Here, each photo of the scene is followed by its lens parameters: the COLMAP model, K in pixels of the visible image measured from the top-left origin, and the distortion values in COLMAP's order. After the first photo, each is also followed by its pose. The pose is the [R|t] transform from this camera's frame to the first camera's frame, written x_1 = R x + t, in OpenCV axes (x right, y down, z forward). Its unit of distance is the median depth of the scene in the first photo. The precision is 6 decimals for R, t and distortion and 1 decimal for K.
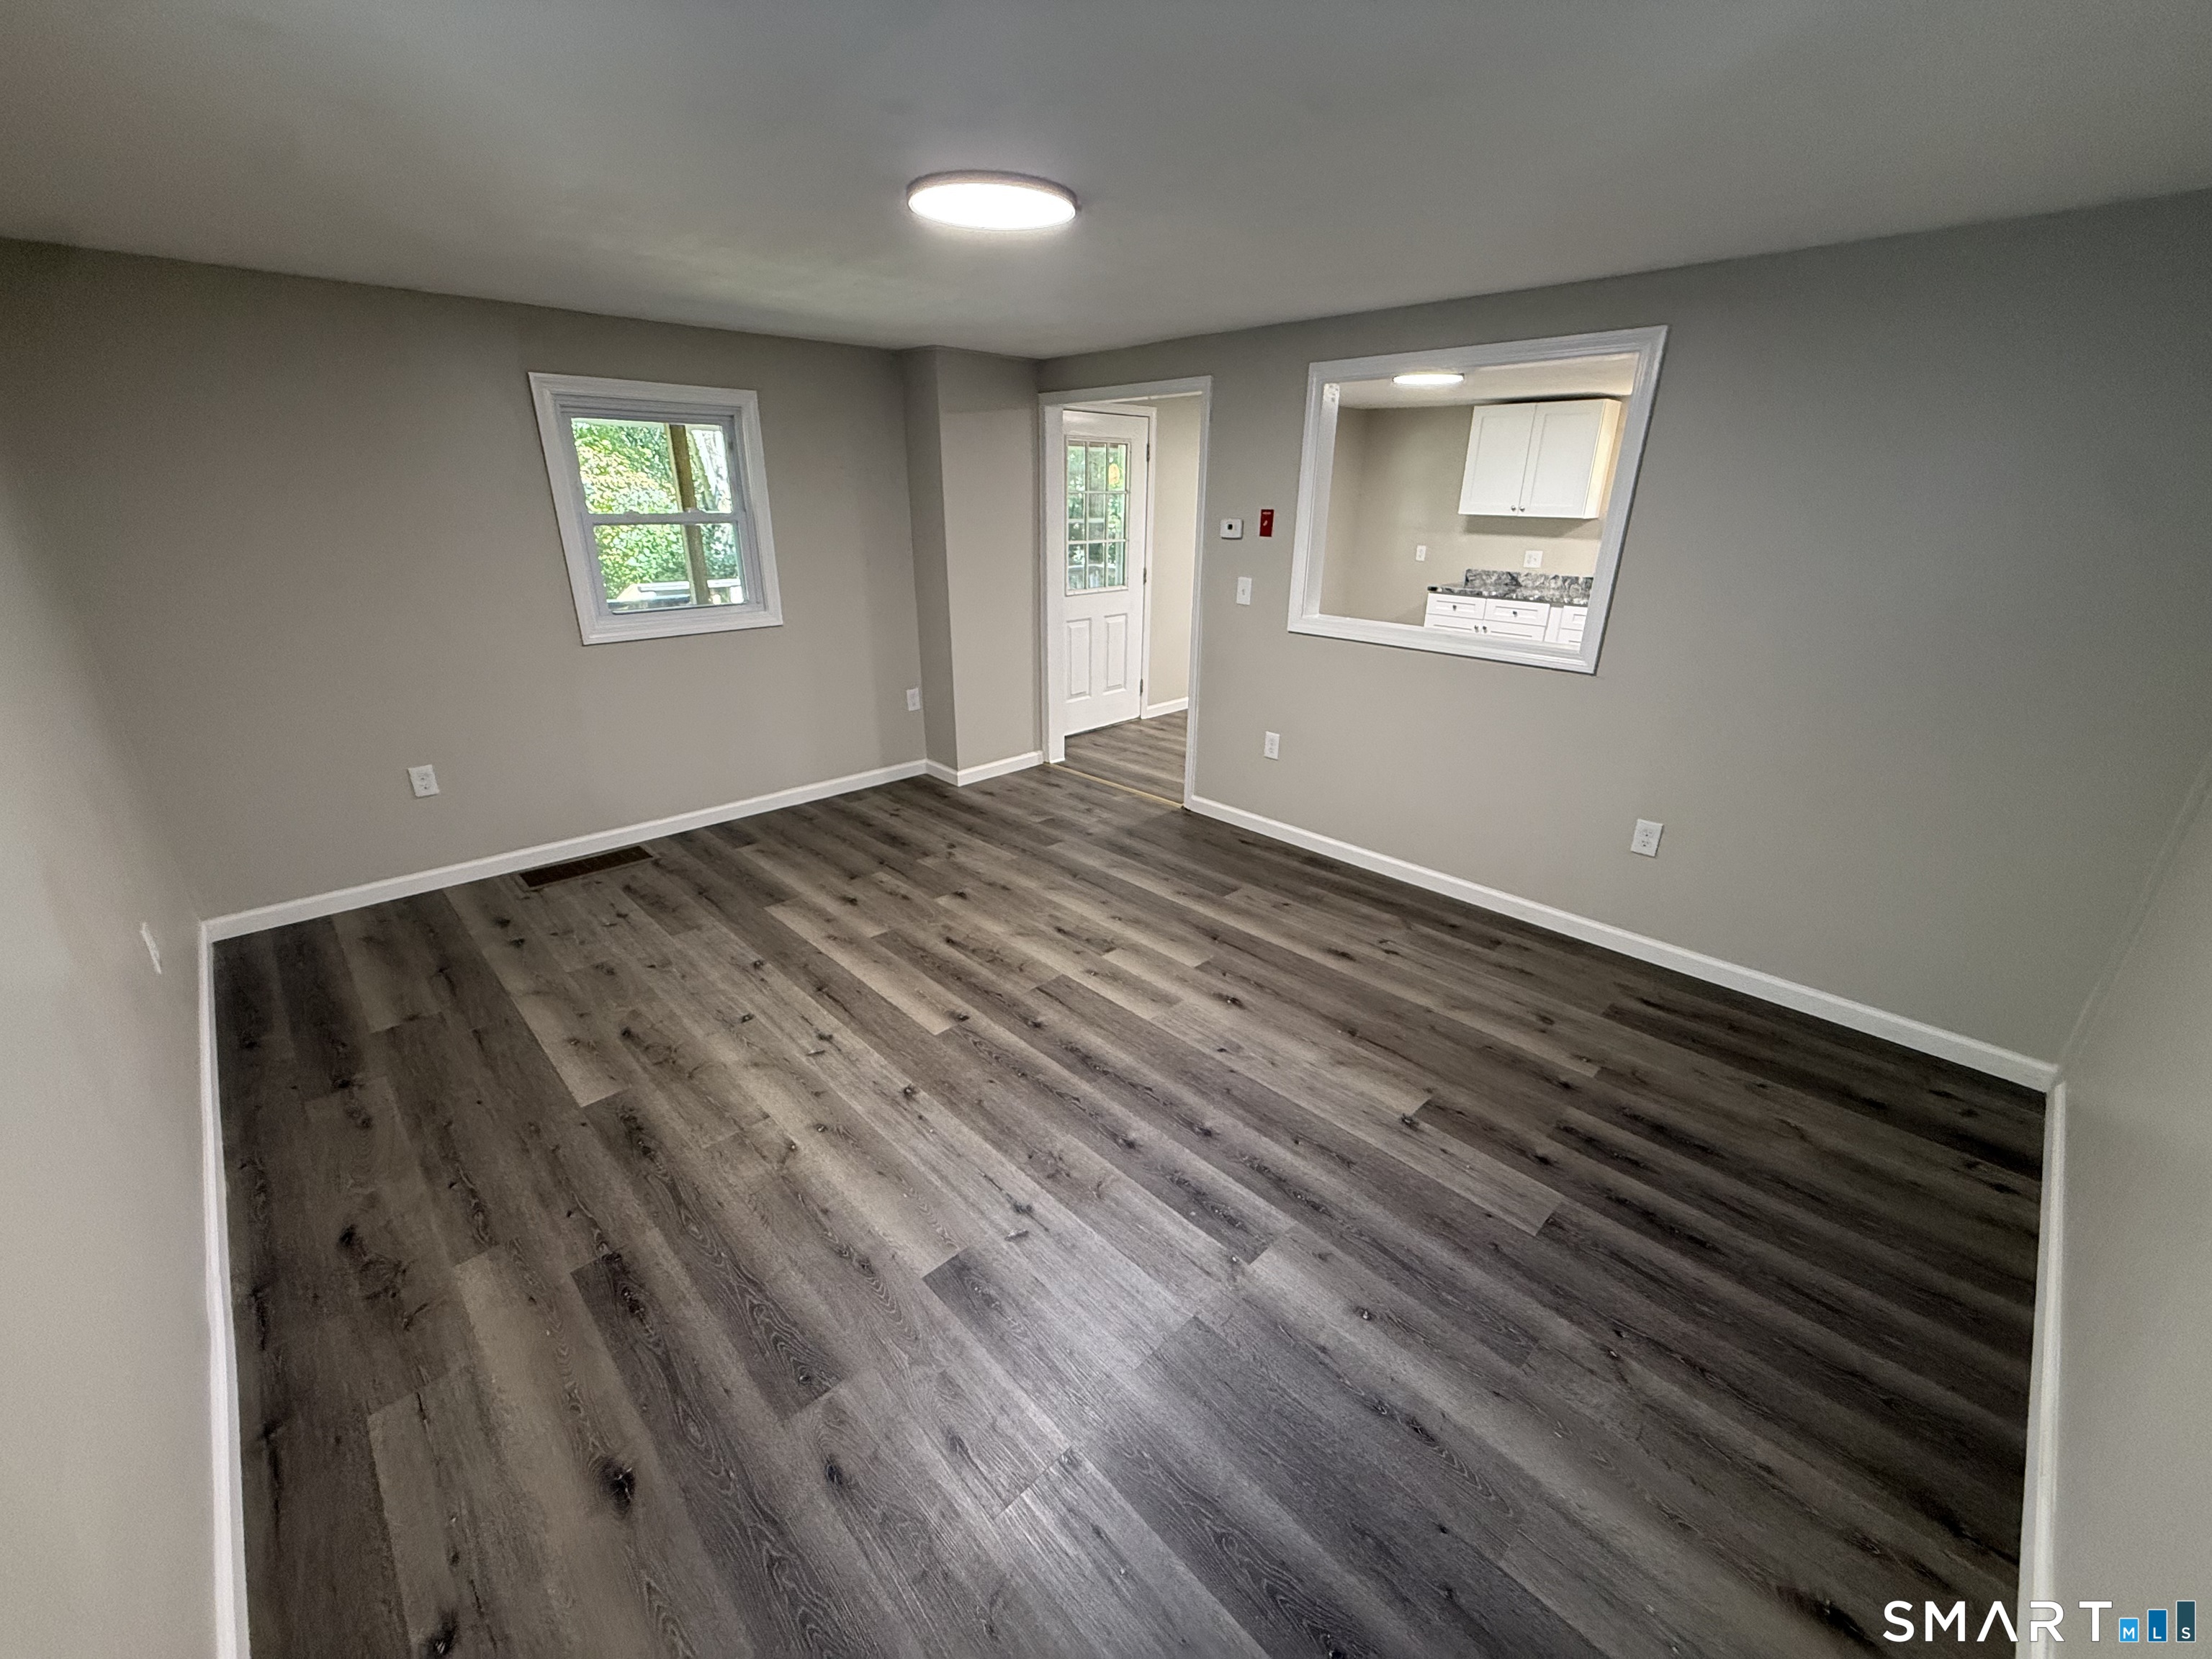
lens RADIAL K [[891.9, 0, 1093.0], [0, 891.9, 820.0], [0, 0, 1]] dist [0.000550, 0.000867]
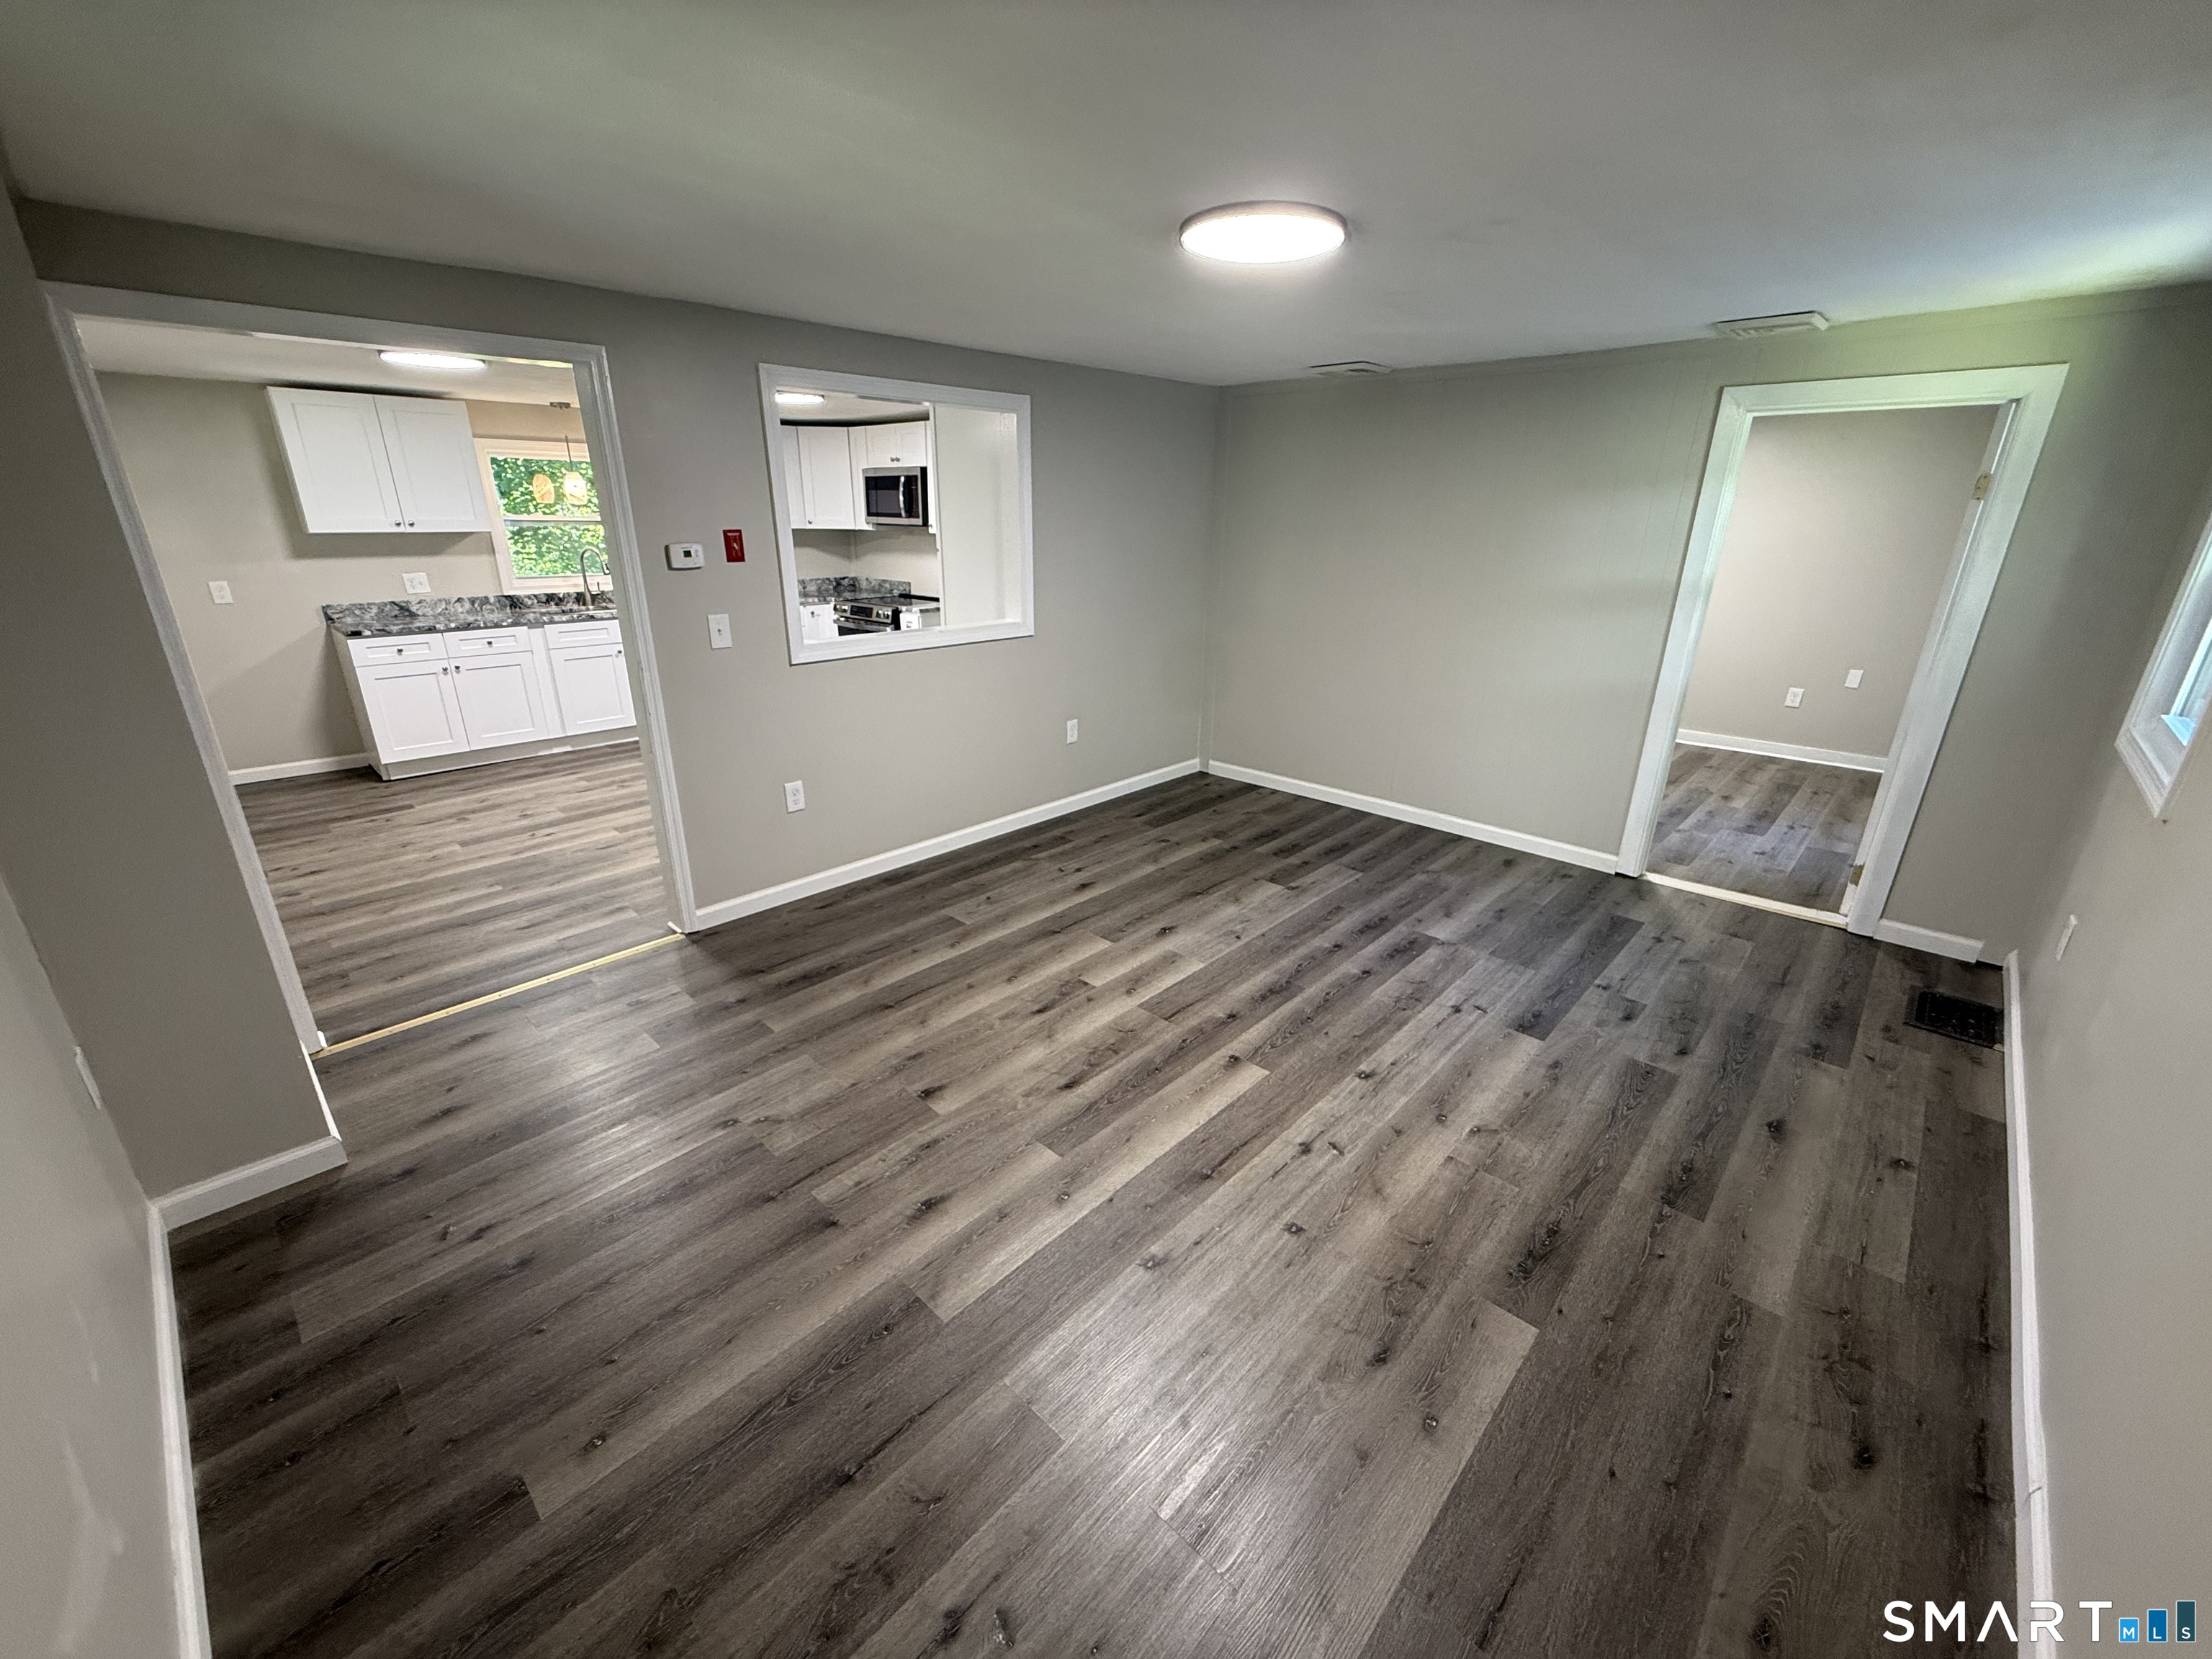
lens RADIAL K [[891.9, 0, 1102.7], [0, 891.9, 822.9], [0, 0, 1]] dist [0.000550, 0.000867]
pose [[-0.052457, -0.341222, 0.938518, -0.948464], [0.341848, 0.876896, 0.337925, -0.372029], [-0.938290, 0.338557, 0.070647, 0.973764]]
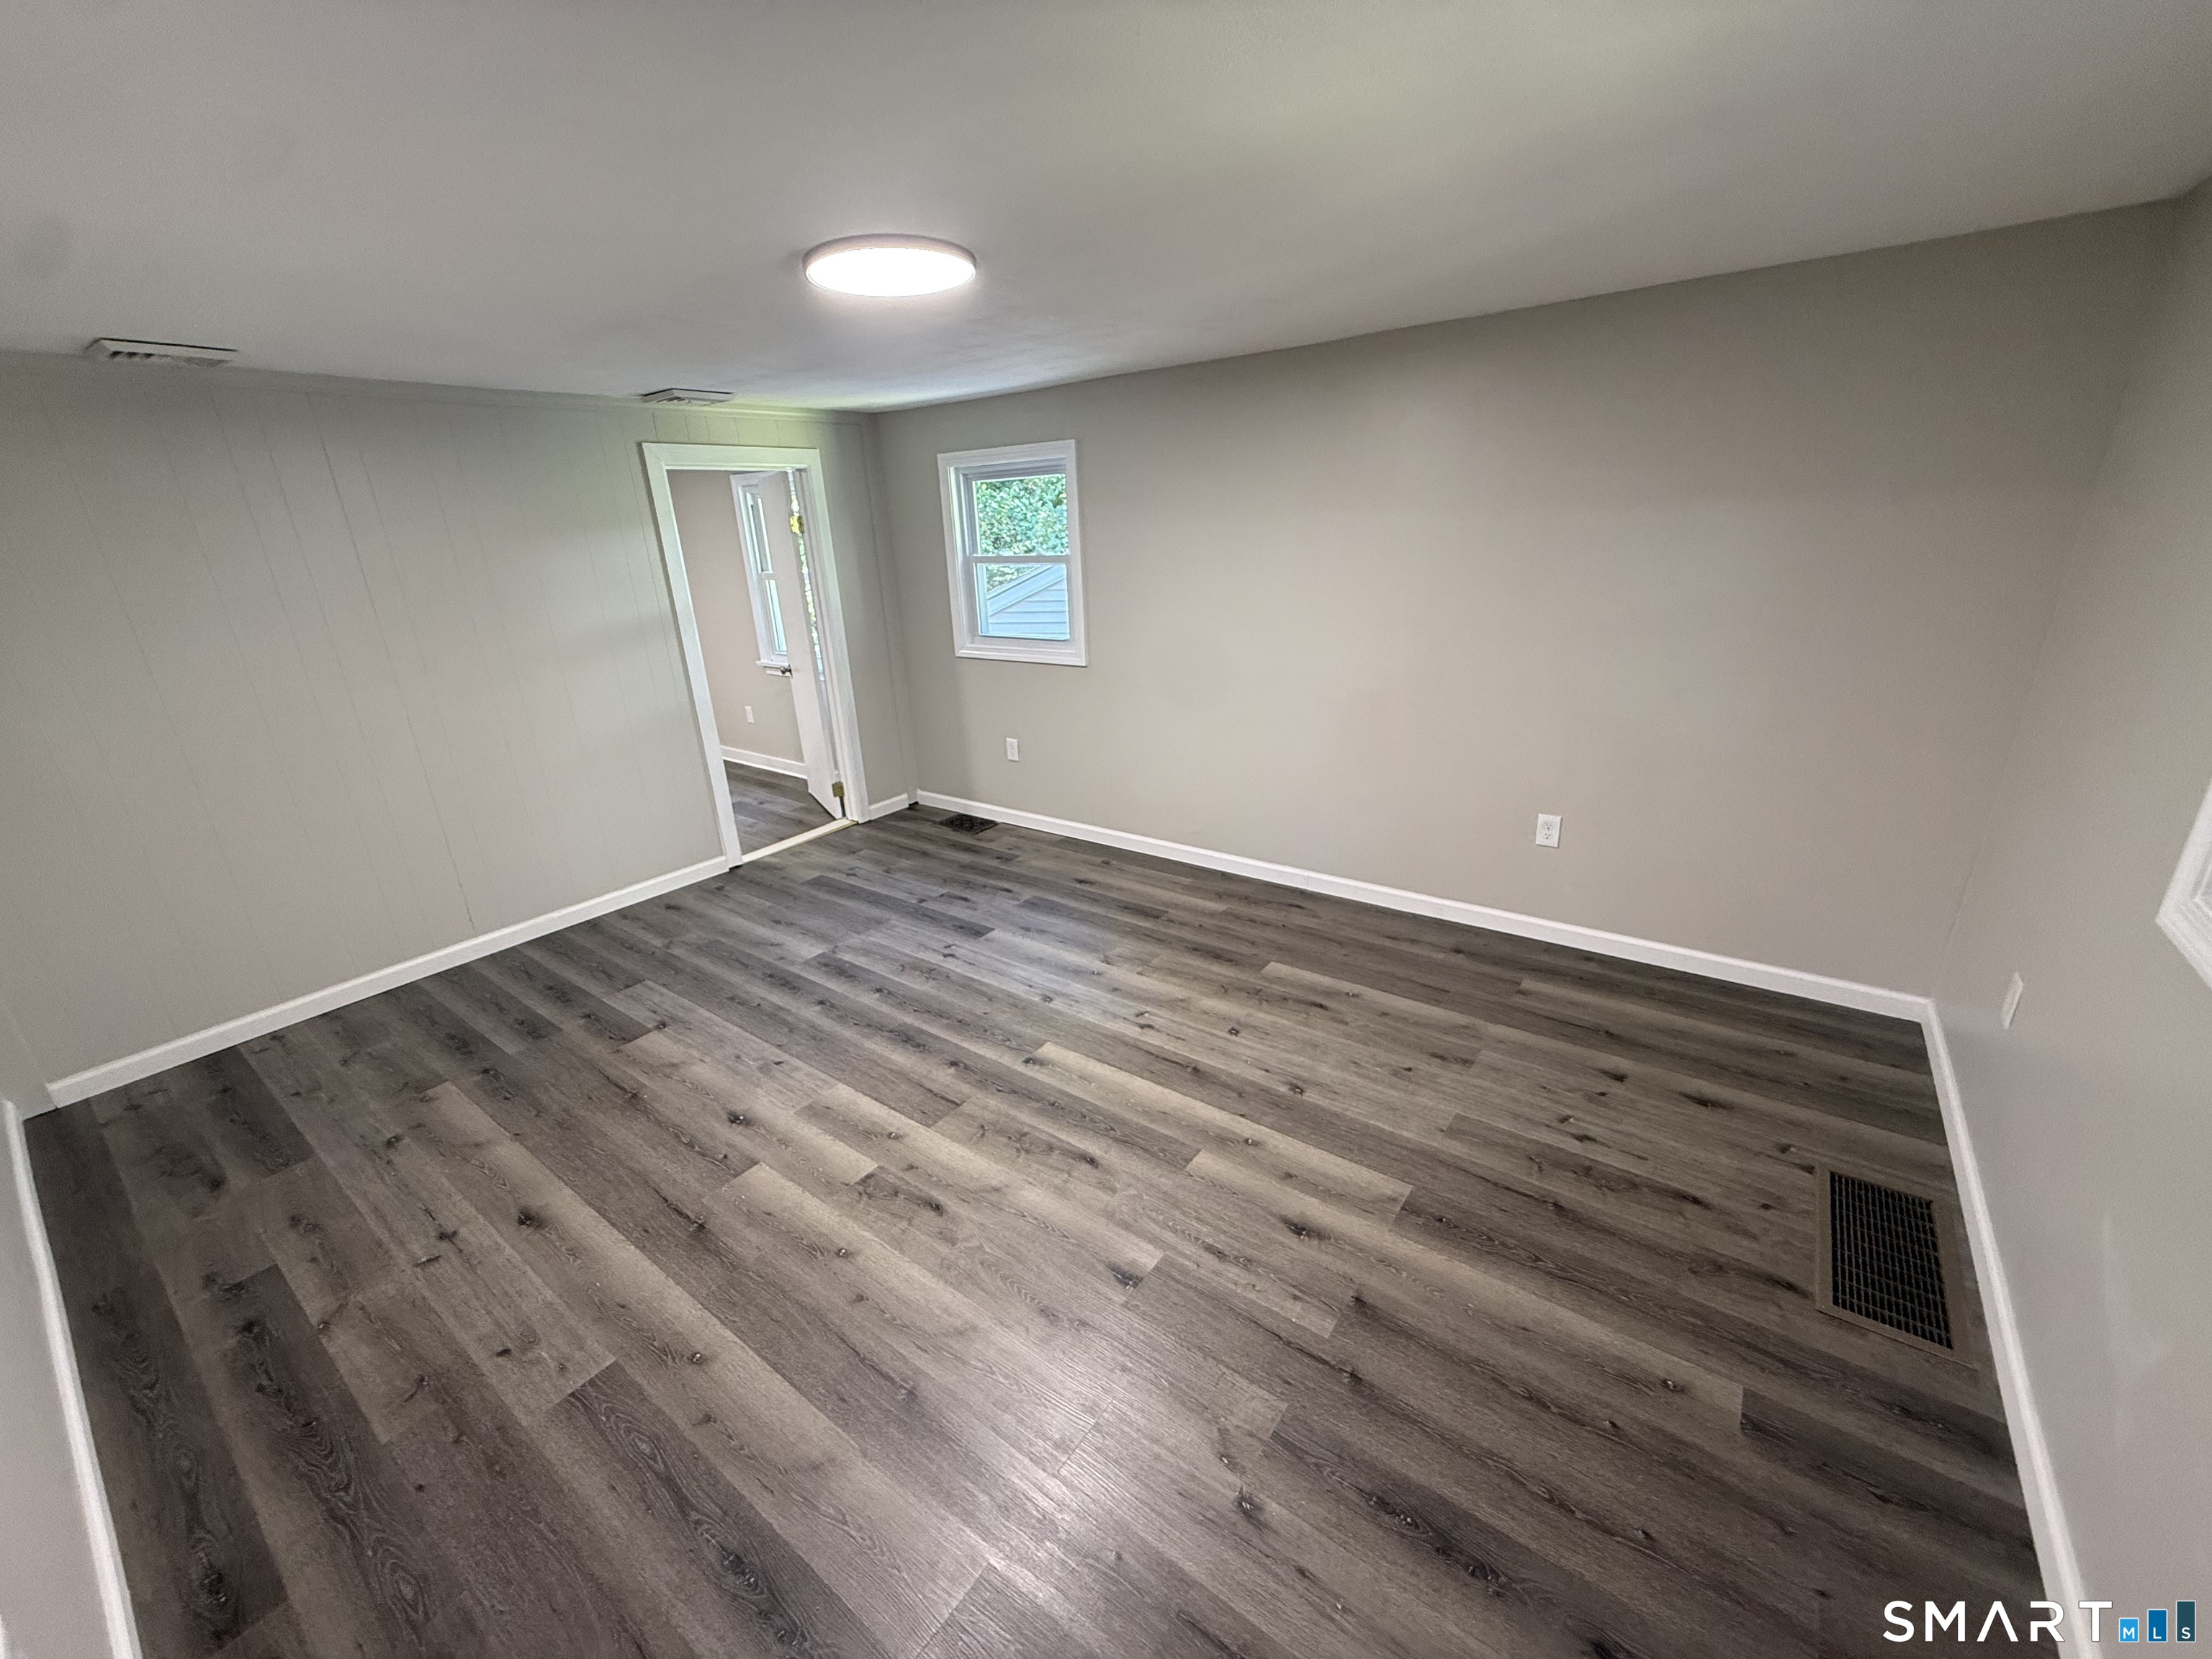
lens RADIAL K [[891.9, 0, 1099.1], [0, 891.9, 805.2], [0, 0, 1]] dist [0.000550, 0.000867]
pose [[-0.985645, 0.084750, -0.146019, -0.100320], [-0.023248, 0.788509, 0.614583, -0.622256], [0.167224, 0.609156, -0.775220, 1.608635]]
